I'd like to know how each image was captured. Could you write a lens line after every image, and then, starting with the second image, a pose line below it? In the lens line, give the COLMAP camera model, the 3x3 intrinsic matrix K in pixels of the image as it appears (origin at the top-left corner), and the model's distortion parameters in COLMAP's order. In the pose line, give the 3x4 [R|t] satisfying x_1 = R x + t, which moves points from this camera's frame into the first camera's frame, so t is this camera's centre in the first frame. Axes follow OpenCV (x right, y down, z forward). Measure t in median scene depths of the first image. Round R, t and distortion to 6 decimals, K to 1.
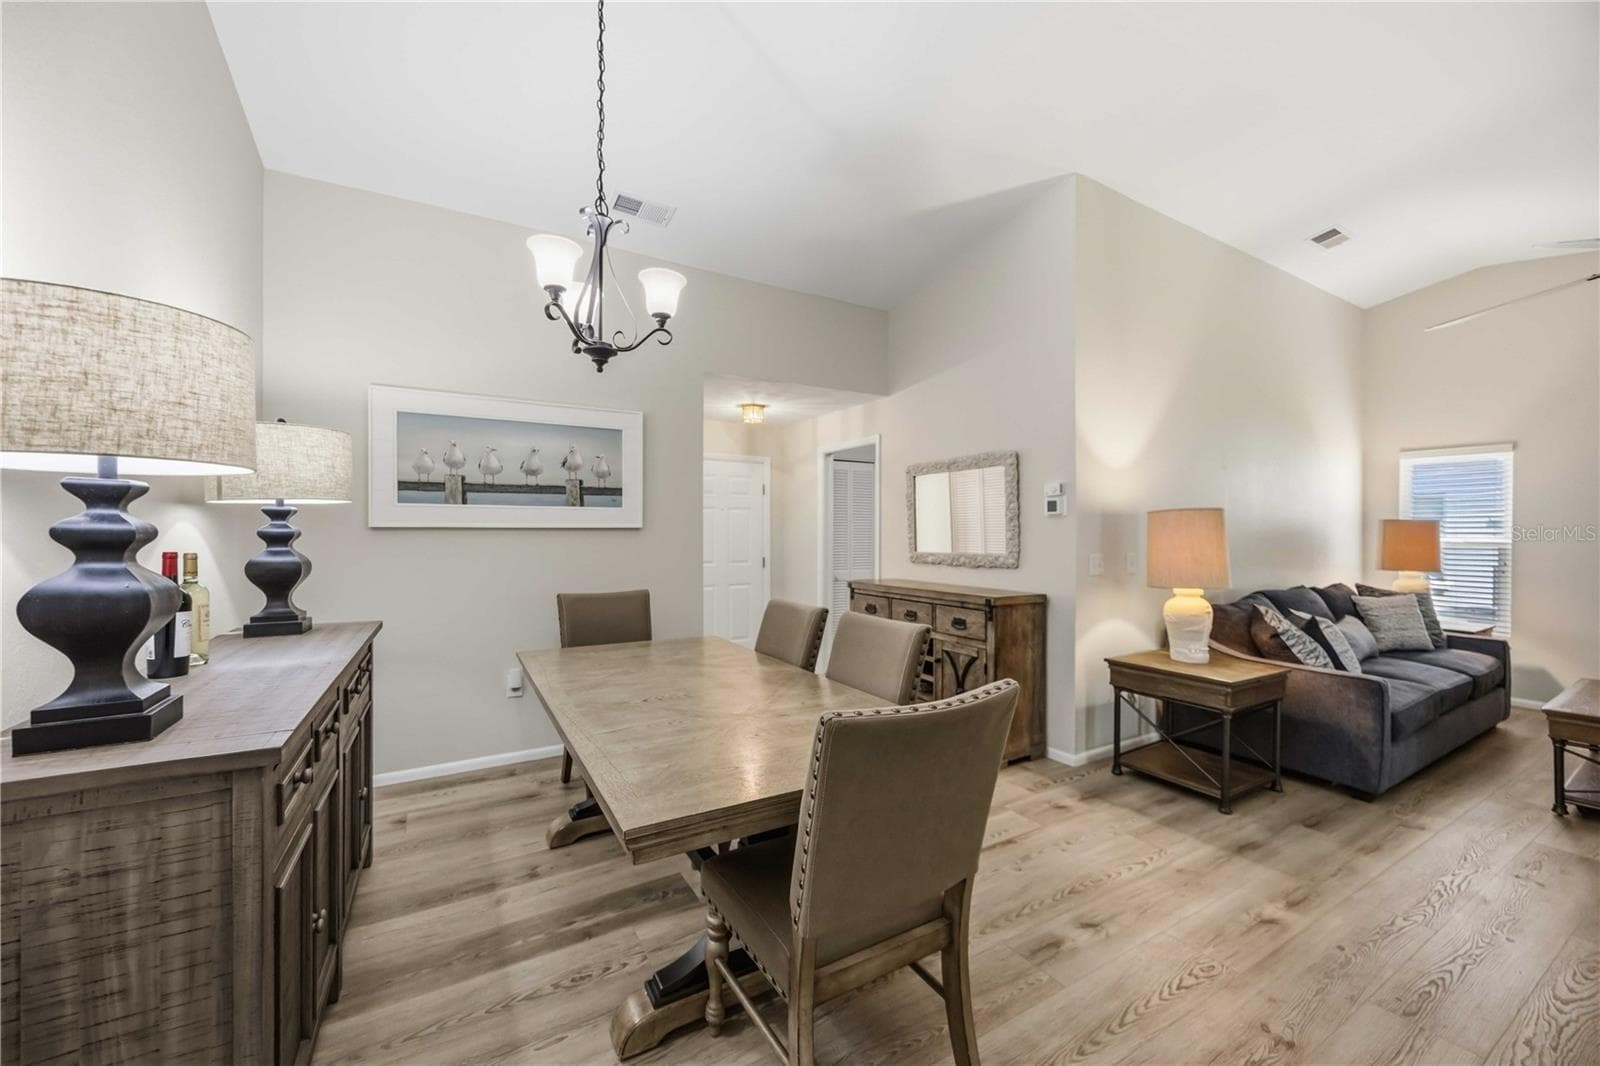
lens RADIAL K [[614.4, 0, 790.5], [0, 614.4, 535.0], [0, 0, 1]] dist [-0.001723, -0.000019]
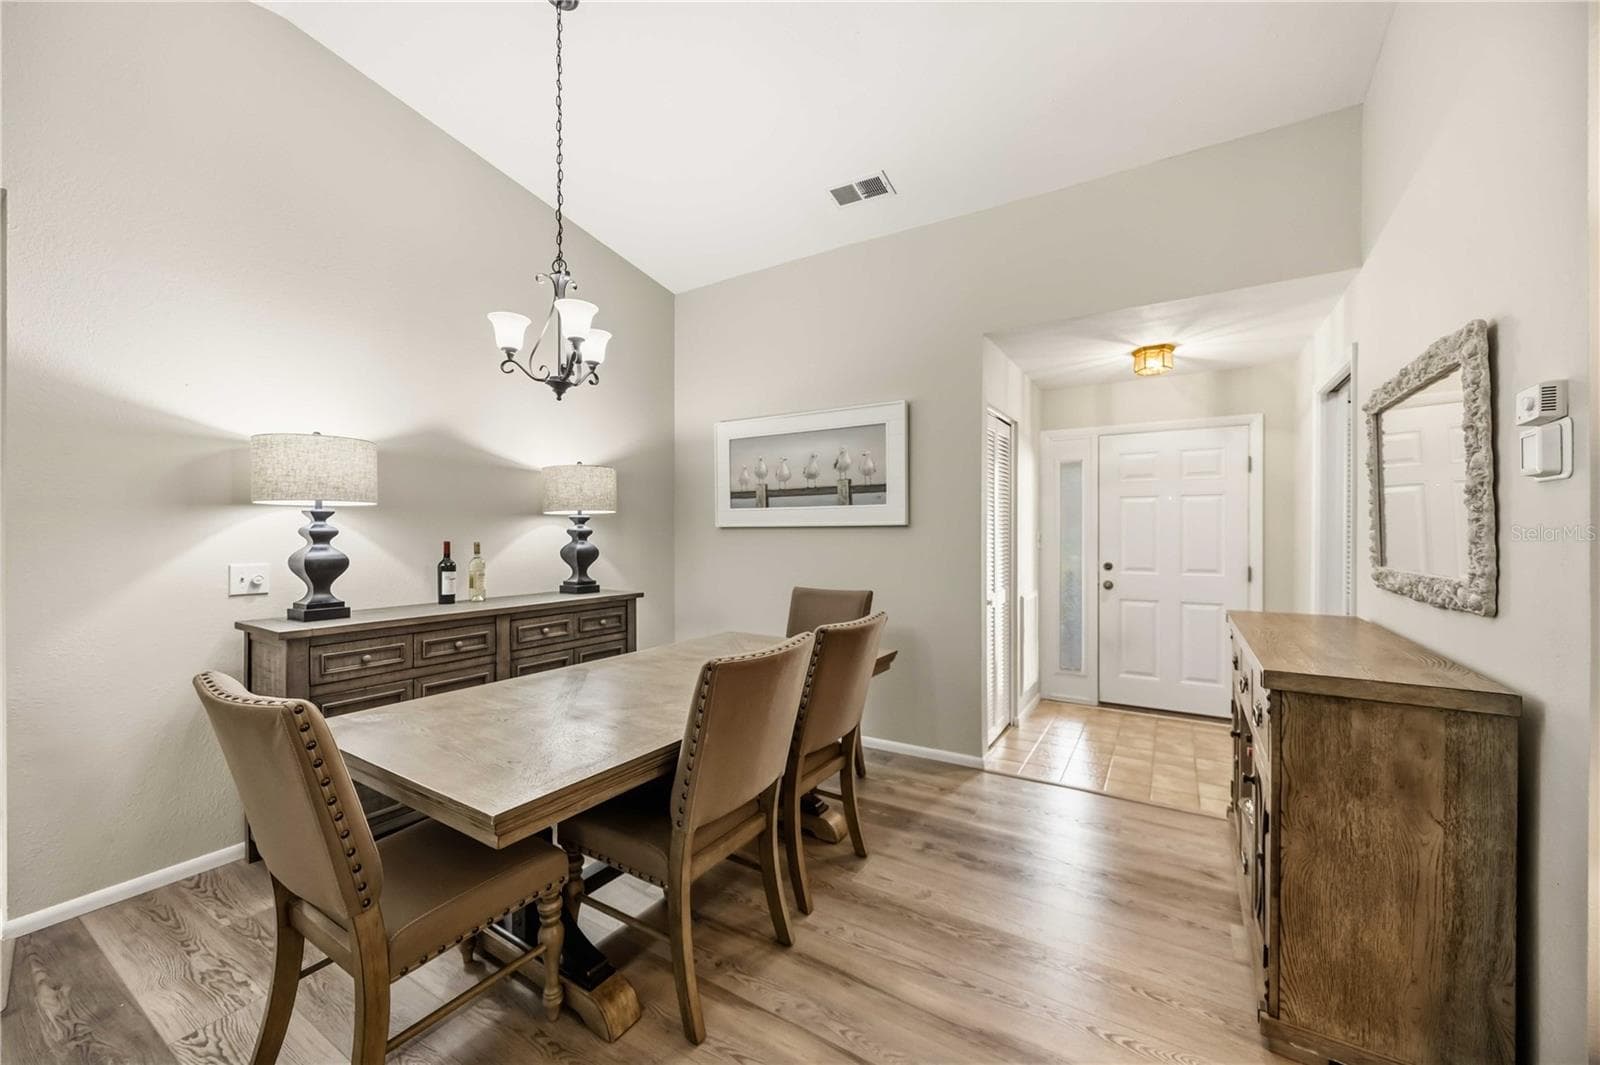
lens RADIAL K [[614.4, 0, 790.5], [0, 614.4, 534.5], [0, 0, 1]] dist [-0.001723, -0.000019]
pose [[0.464089, 0.002113, -0.885786, 0.562031], [-0.000300, 0.999997, 0.002228, 0.000578], [0.885789, -0.000768, 0.464088, 0.471634]]
